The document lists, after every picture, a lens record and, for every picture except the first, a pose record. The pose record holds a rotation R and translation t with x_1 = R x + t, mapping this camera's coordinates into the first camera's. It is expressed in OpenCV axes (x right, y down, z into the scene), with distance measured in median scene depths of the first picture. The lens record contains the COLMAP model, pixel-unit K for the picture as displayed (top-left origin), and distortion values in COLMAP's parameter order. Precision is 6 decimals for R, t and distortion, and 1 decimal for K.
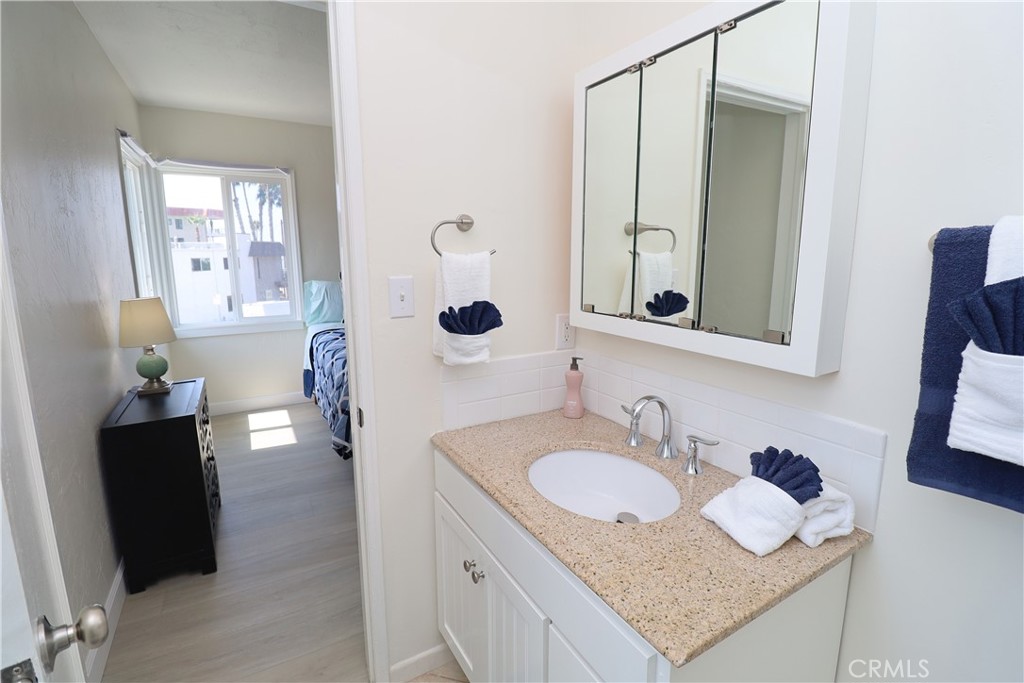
lens RADIAL K [[472.1, 0, 514.6], [0, 472.1, 325.6], [0, 0, 1]] dist [-0.000922, -0.013881]
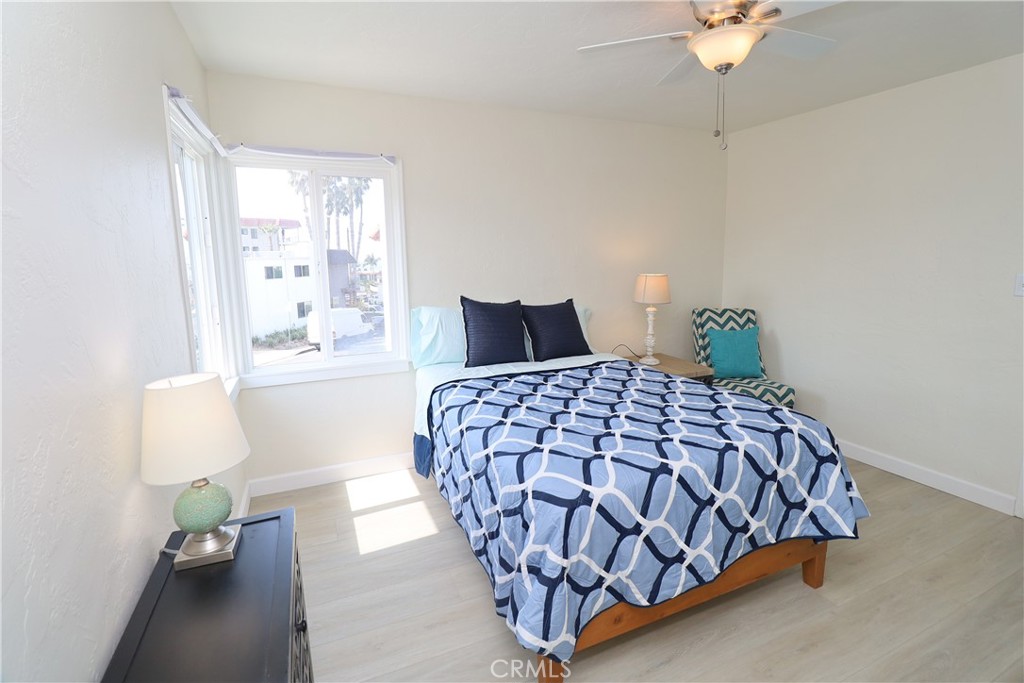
lens RADIAL K [[472.1, 0, 514.6], [0, 472.1, 325.6], [0, 0, 1]] dist [-0.000922, -0.013881]
pose [[0.993580, 0.006421, -0.112948, -0.227568], [-0.007571, 0.999924, -0.009758, -0.067827], [0.112877, 0.010550, 0.993553, 0.316564]]
